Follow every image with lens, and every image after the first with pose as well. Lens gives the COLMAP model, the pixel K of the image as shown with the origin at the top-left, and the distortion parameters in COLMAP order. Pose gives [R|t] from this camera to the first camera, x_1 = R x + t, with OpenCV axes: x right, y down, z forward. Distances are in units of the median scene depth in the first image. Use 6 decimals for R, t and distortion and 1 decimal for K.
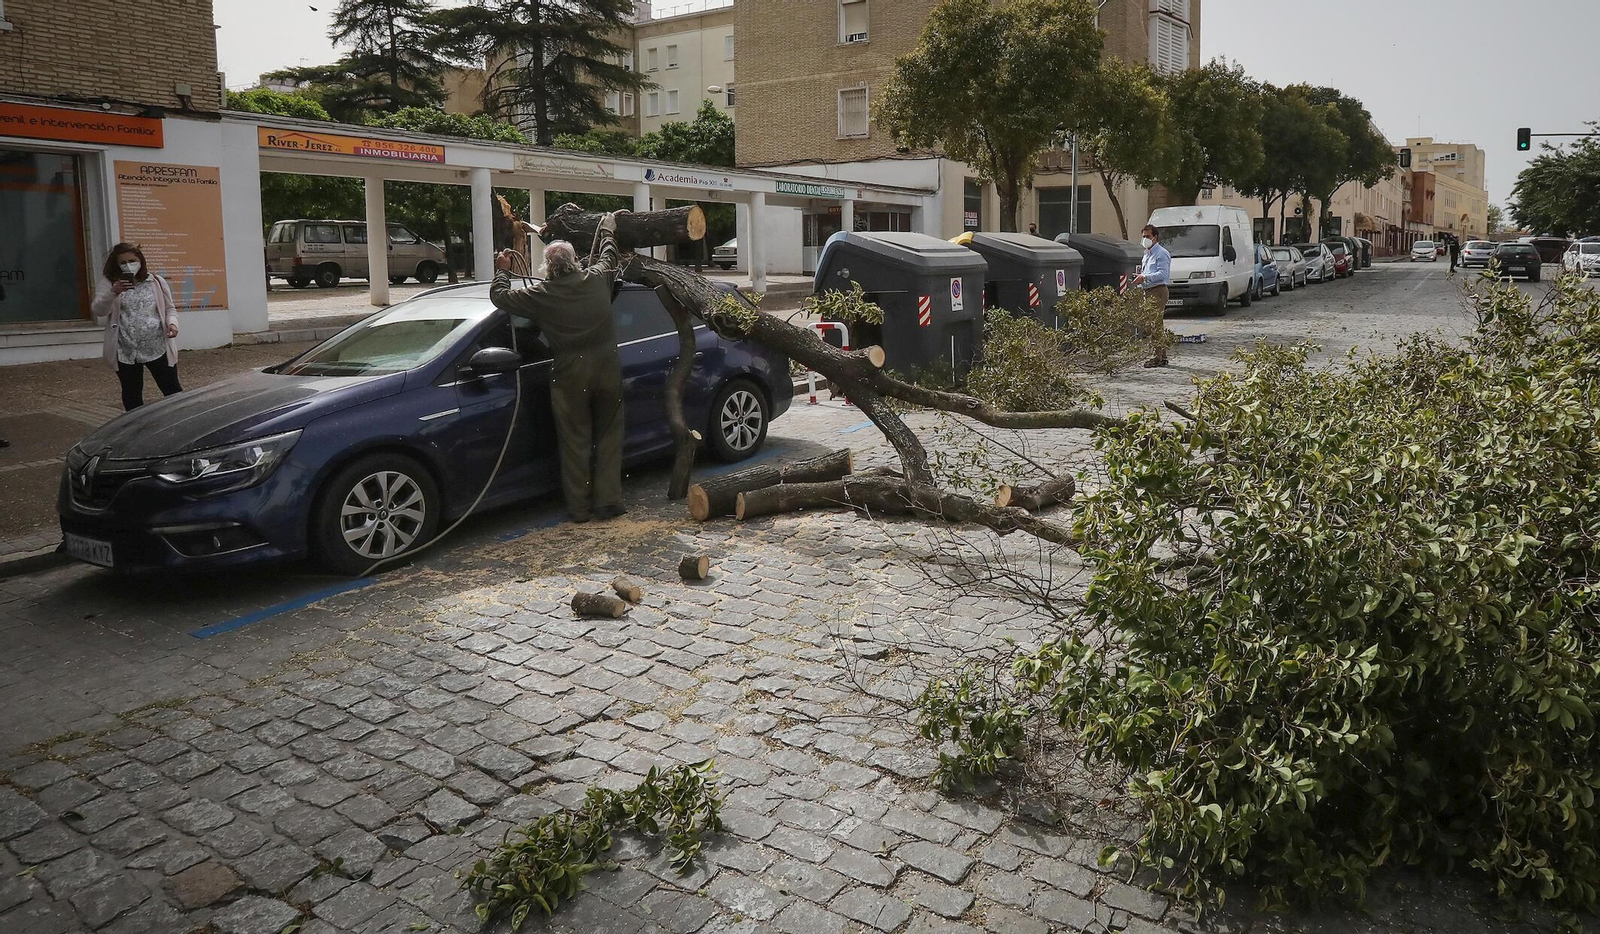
lens RADIAL K [[1211.7, 0, 841.8], [0, 1211.7, 349.3], [0, 0, 1]] dist [-0.128128, 0.126200]
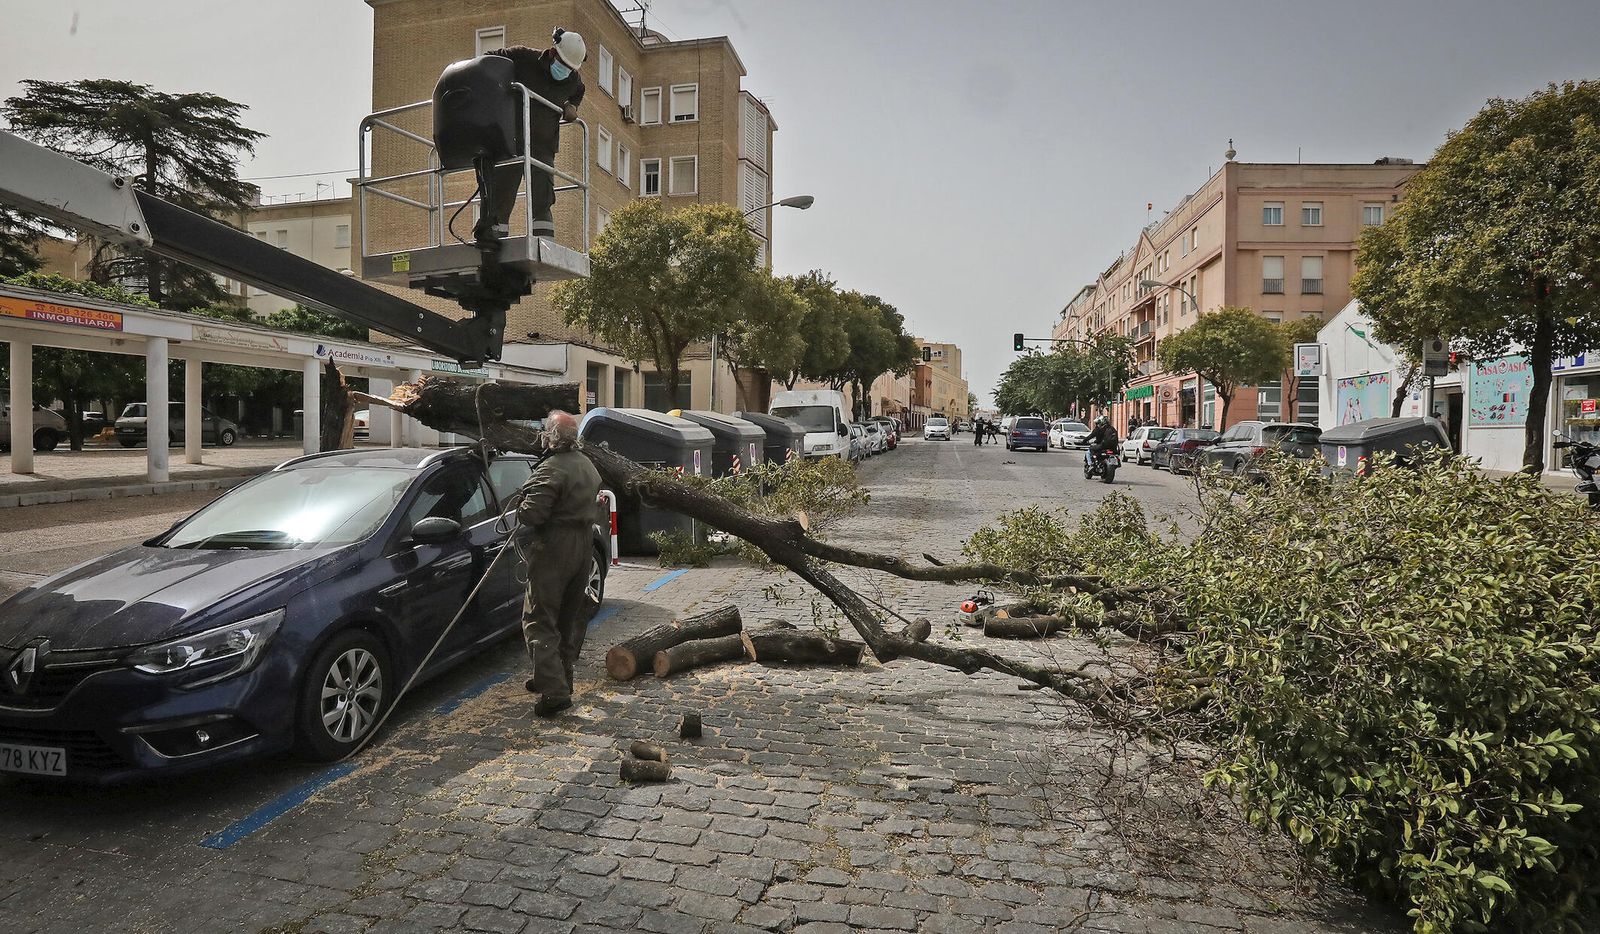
lens RADIAL K [[1053.7, 0, 799.9], [0, 1053.7, 421.4], [0, 0, 1]] dist [-0.129428, 0.079478]
pose [[0.941173, 0.012733, 0.337685, -0.276507], [0.016322, 0.996411, -0.083062, -0.004100], [-0.337530, 0.083687, 0.937587, 0.079846]]
